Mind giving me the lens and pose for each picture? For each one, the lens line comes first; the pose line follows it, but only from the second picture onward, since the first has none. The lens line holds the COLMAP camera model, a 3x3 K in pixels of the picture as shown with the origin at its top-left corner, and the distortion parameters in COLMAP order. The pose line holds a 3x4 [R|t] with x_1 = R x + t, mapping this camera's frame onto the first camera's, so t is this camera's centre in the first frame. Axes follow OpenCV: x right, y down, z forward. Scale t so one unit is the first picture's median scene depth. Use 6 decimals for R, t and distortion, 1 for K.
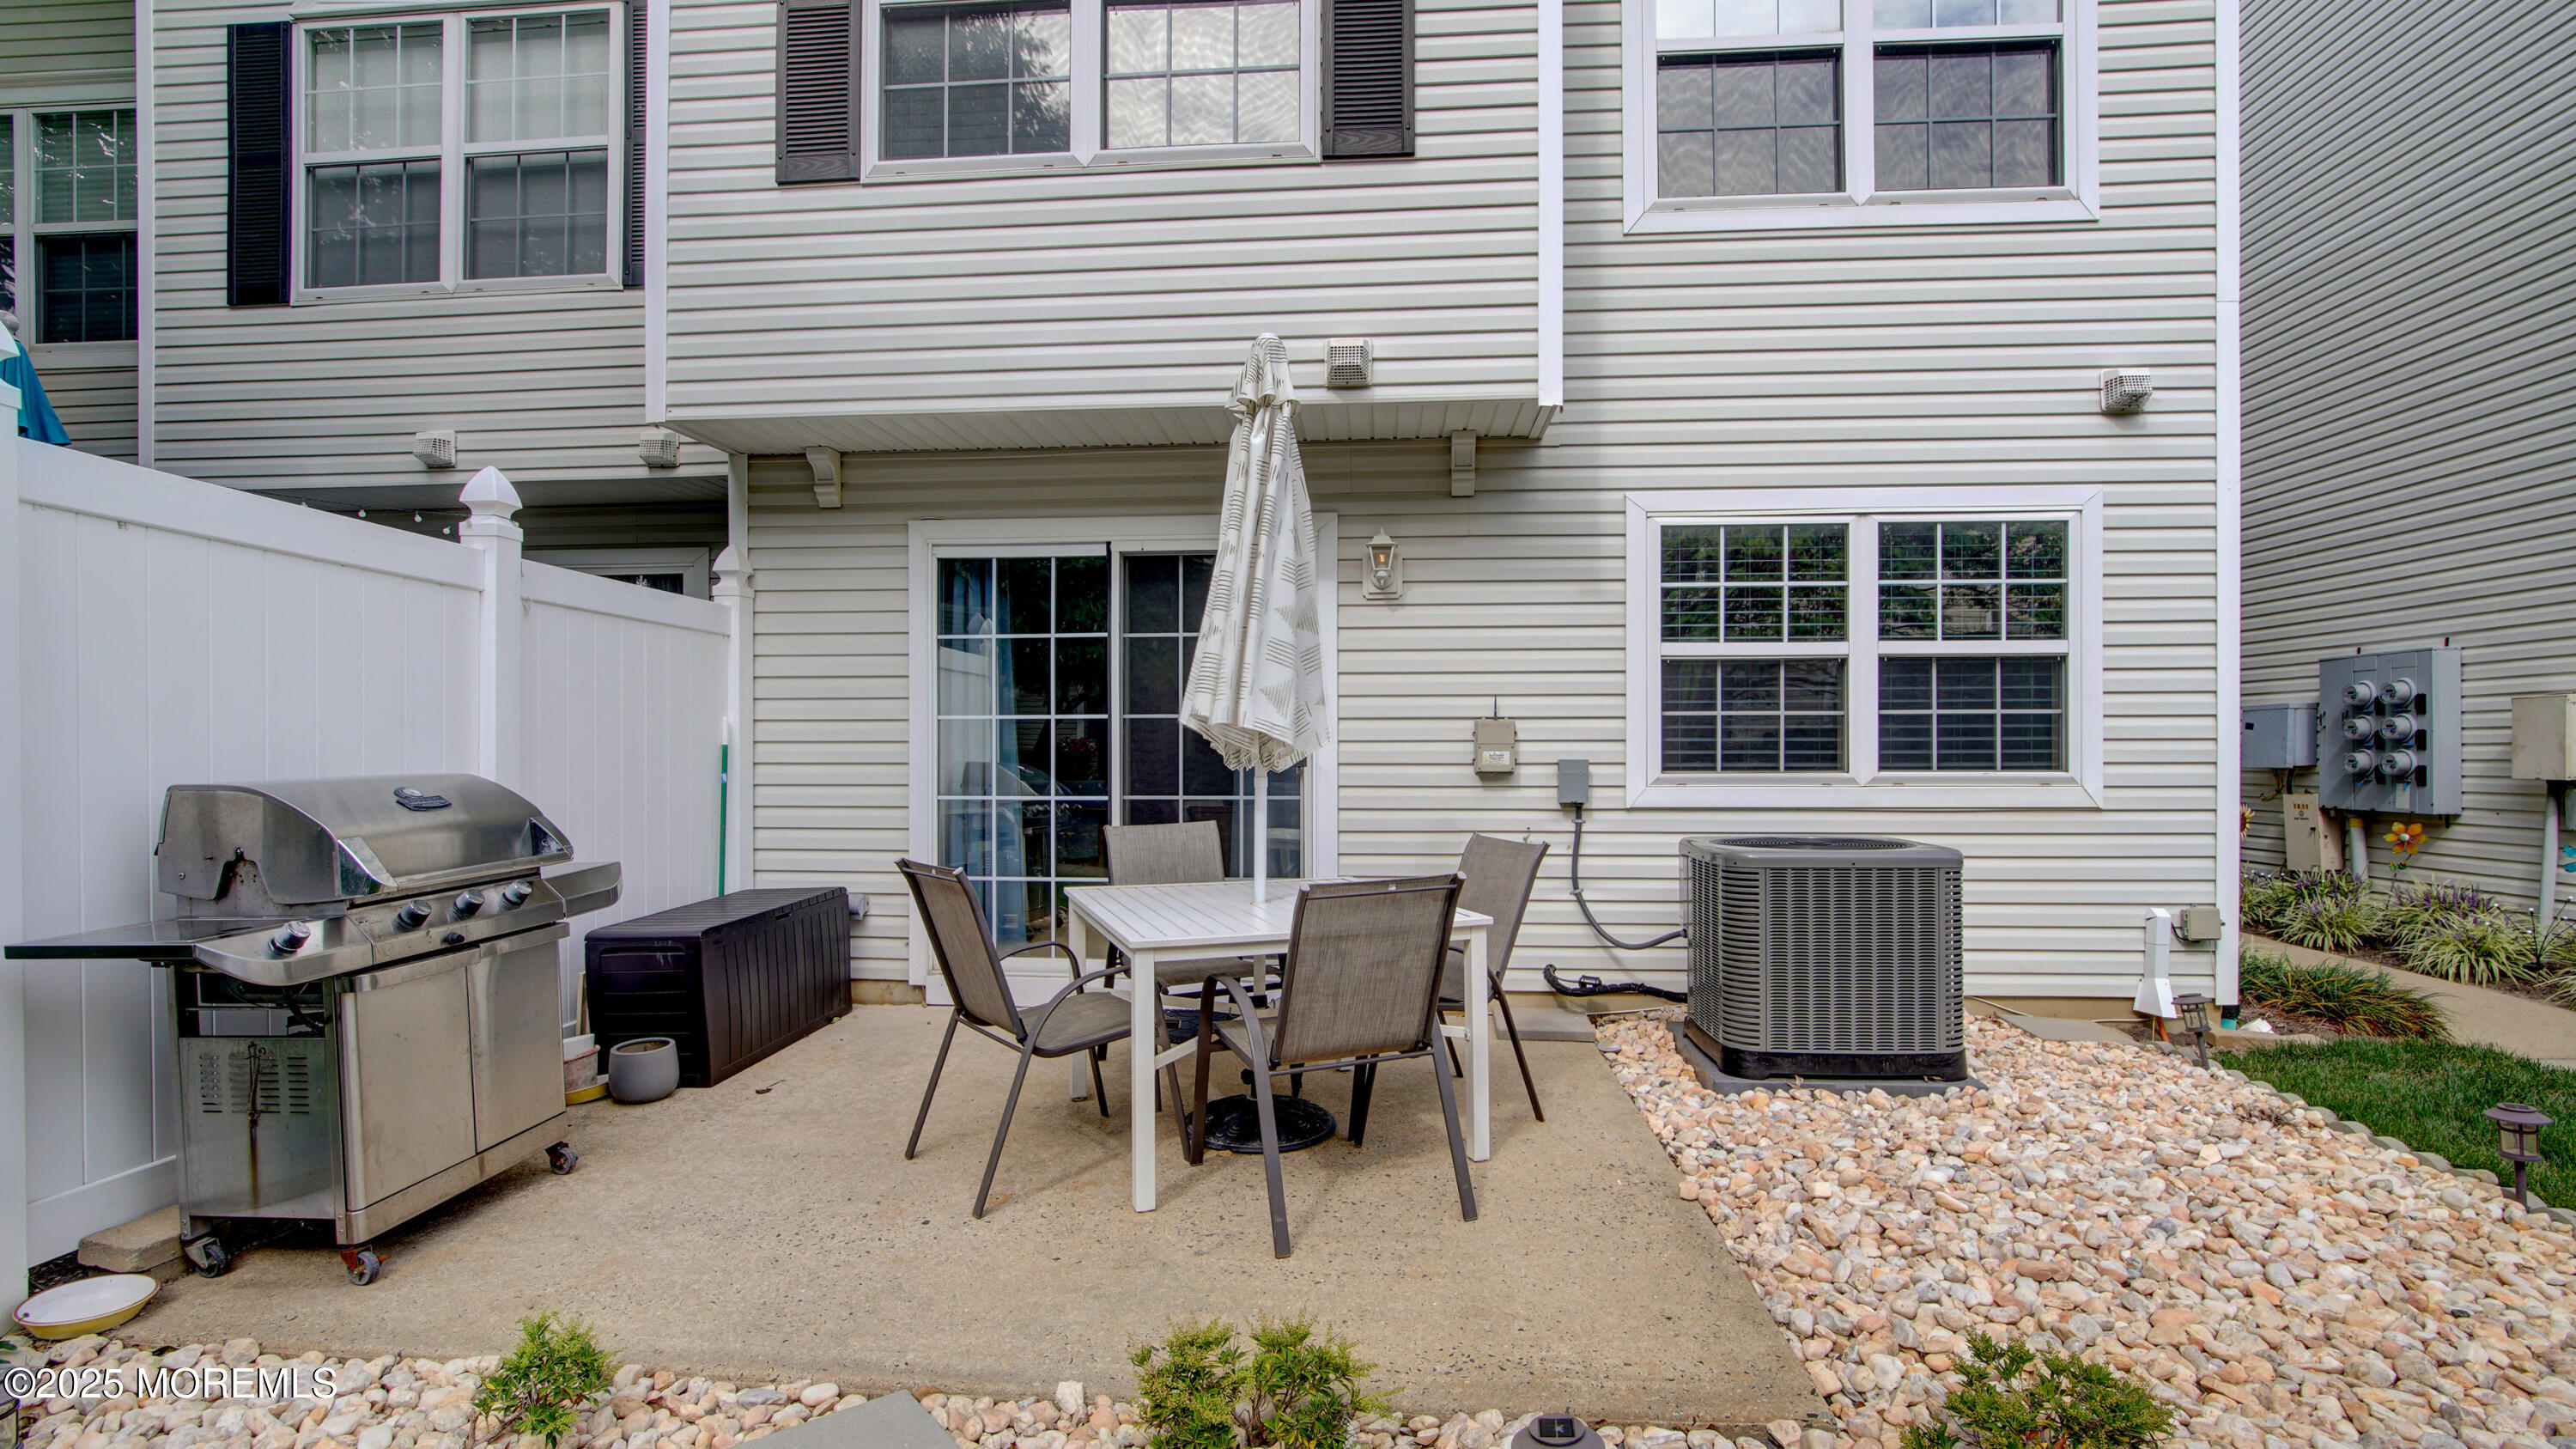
lens RADIAL K [[1152.8, 0, 1283.6], [0, 1152.8, 758.4], [0, 0, 1]] dist [-0.038500, 0.007645]
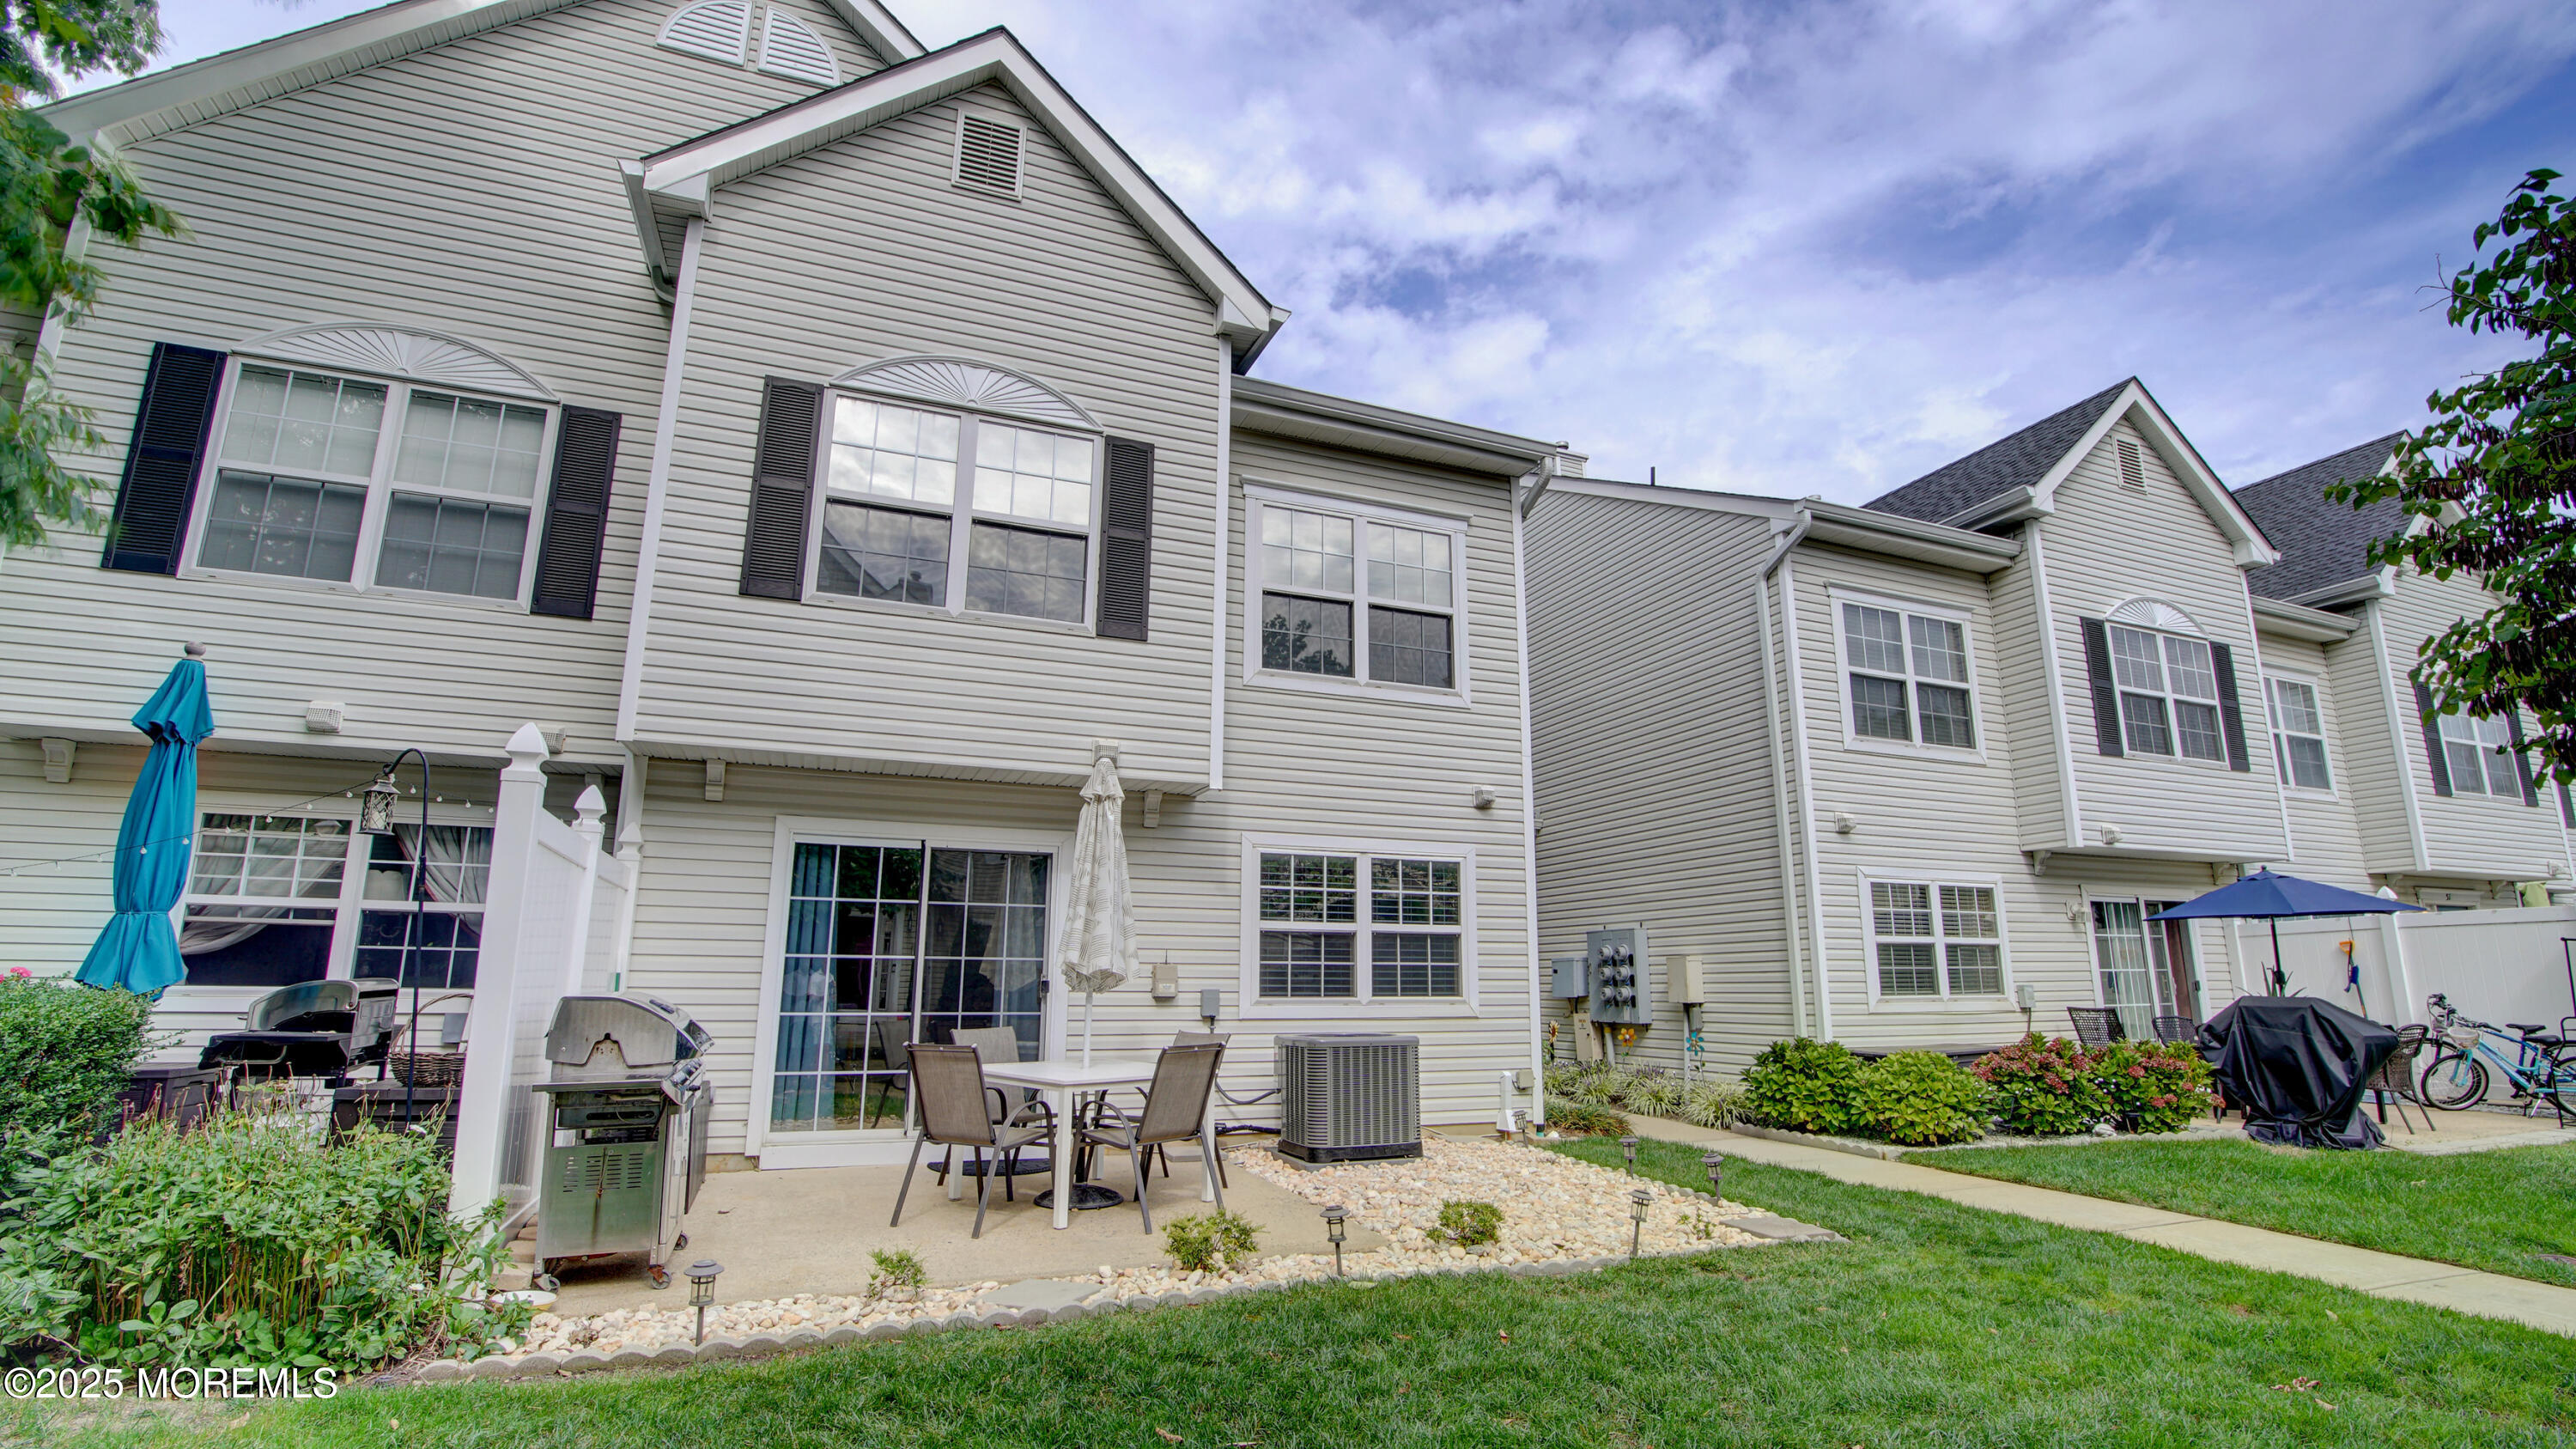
lens RADIAL K [[1152.8, 0, 1300.7], [0, 1152.8, 748.2], [0, 0, 1]] dist [-0.038500, 0.007645]
pose [[0.890524, 0.097200, 0.444431, -0.410728], [-0.001521, 0.977540, -0.210746, 0.010701], [-0.454933, 0.186998, 0.870671, -0.581734]]
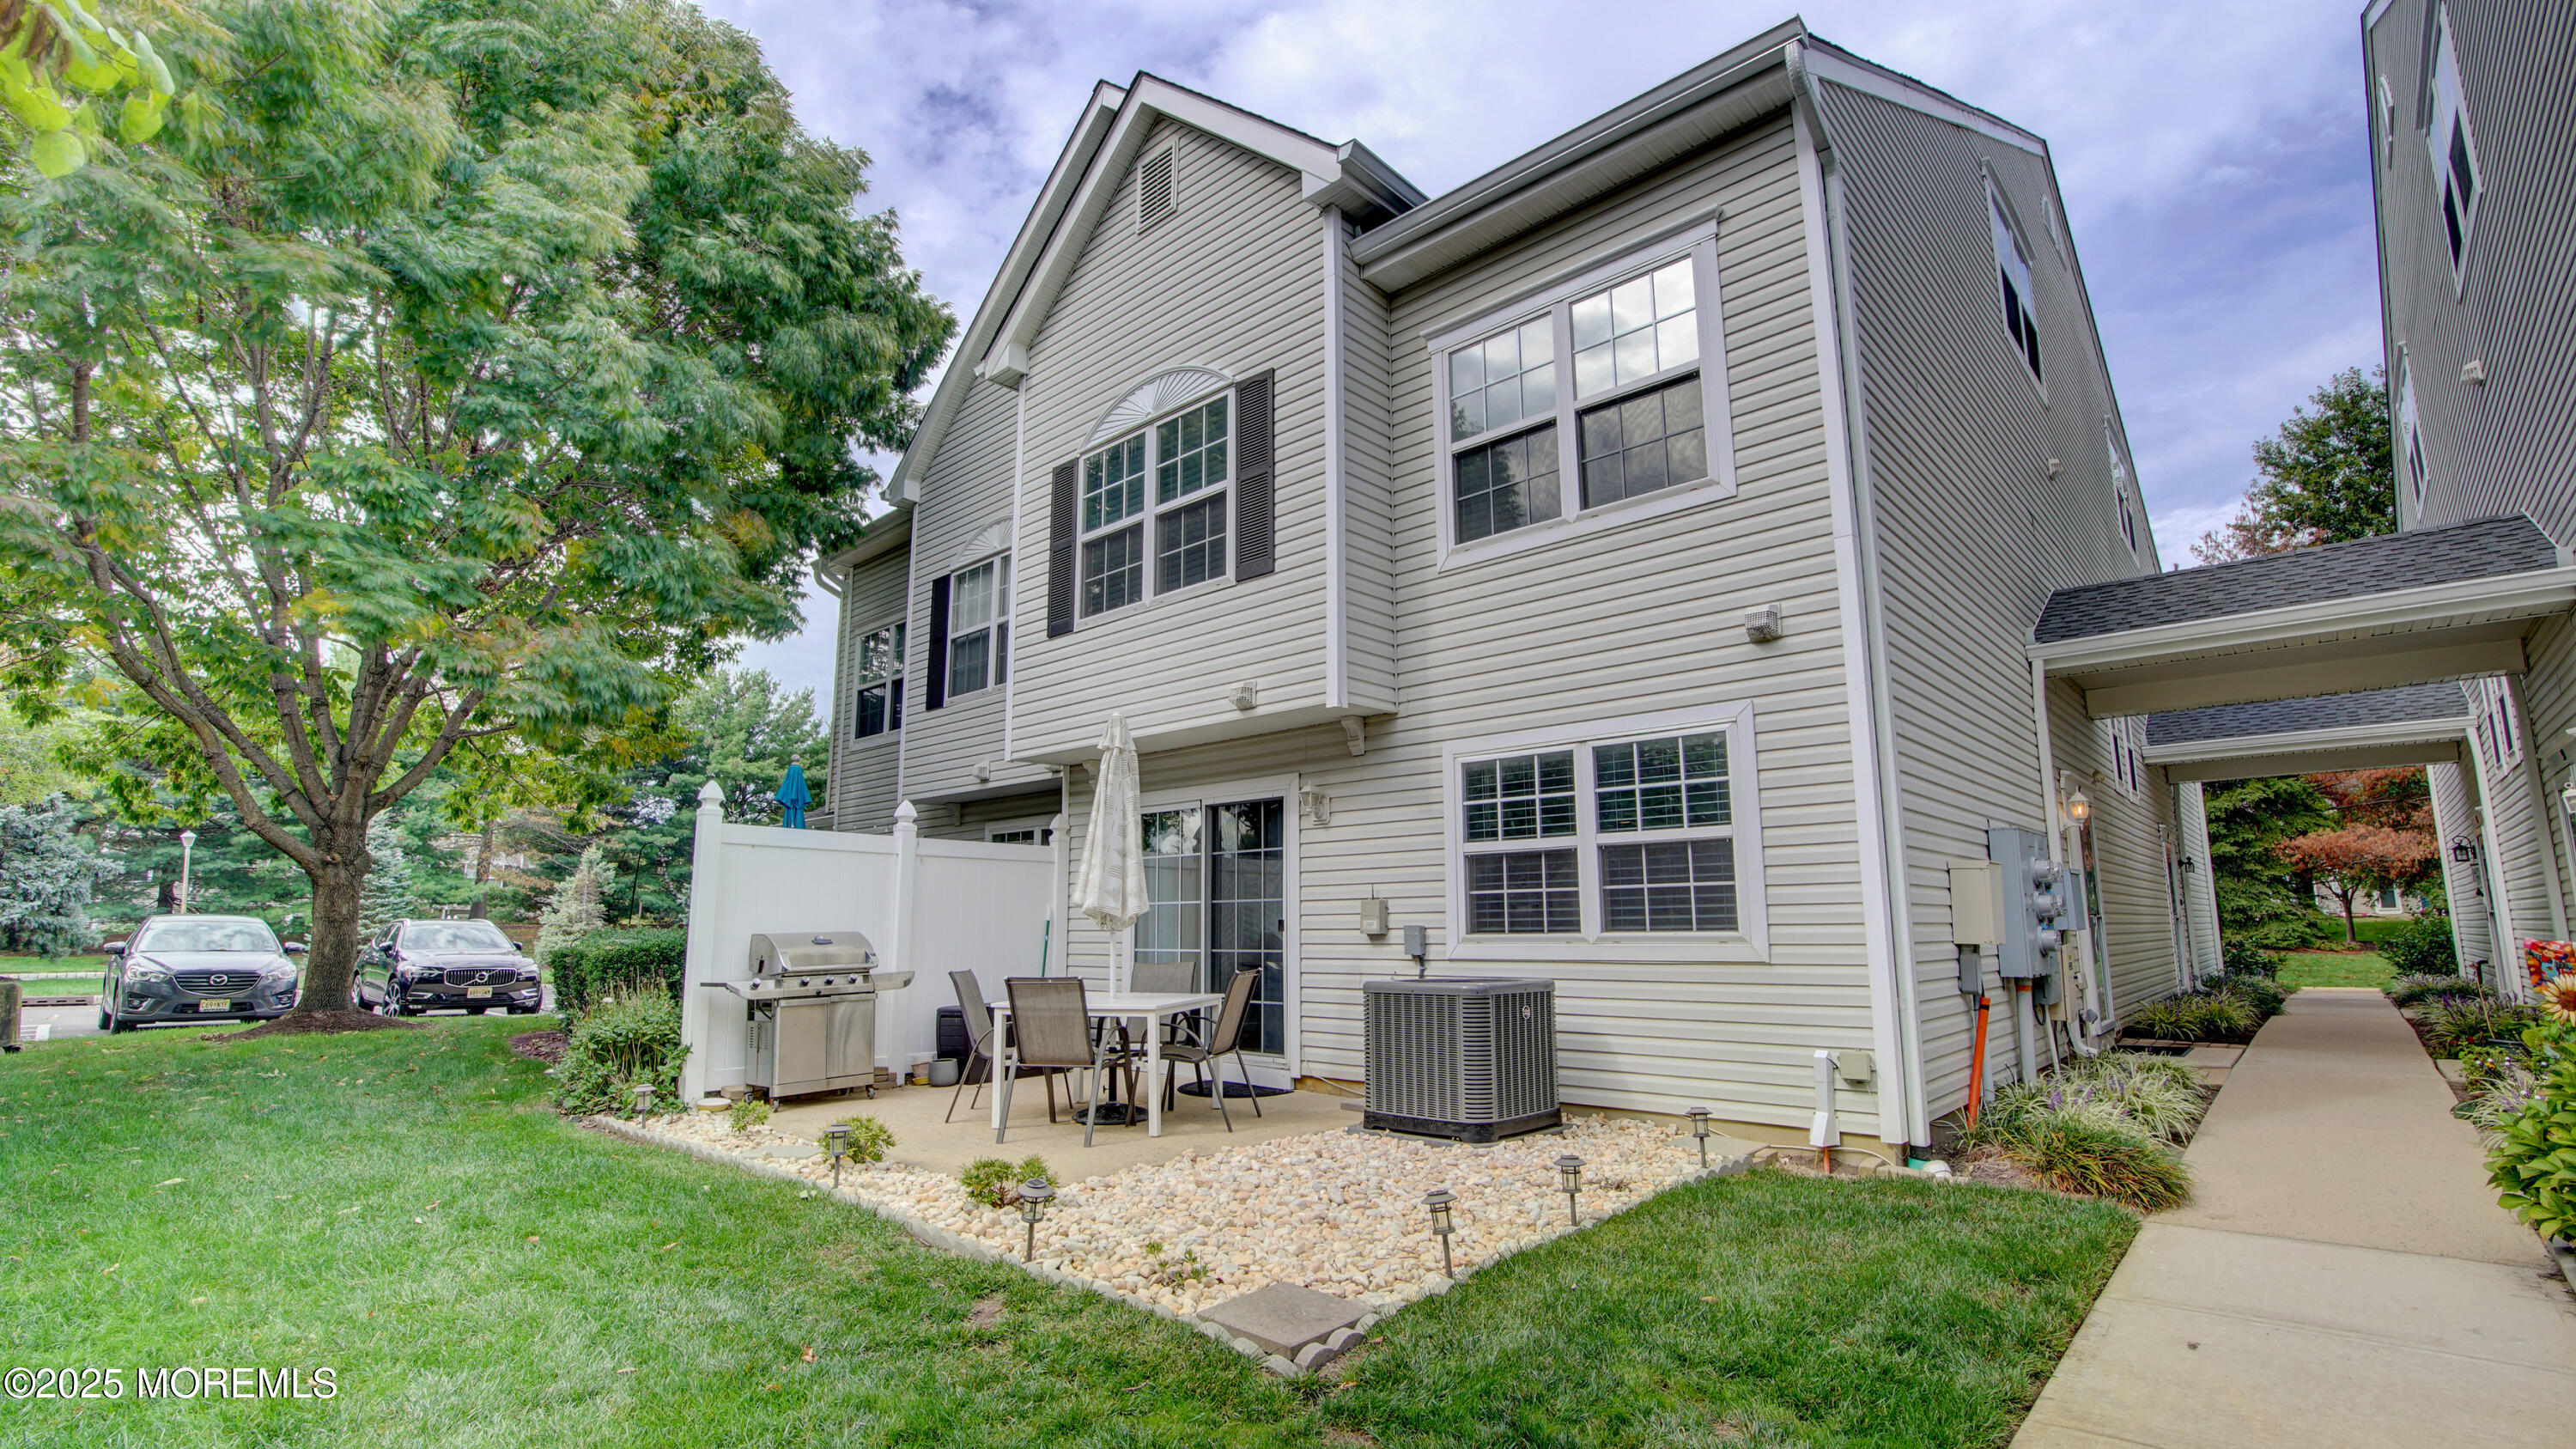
lens RADIAL K [[1152.8, 0, 1302.2], [0, 1152.8, 745.7], [0, 0, 1]] dist [-0.038500, 0.007645]
pose [[0.784715, -0.100528, -0.611650, 1.078706], [0.002470, 0.987260, -0.159093, 0.008199], [0.619851, 0.123333, 0.774967, -0.269442]]
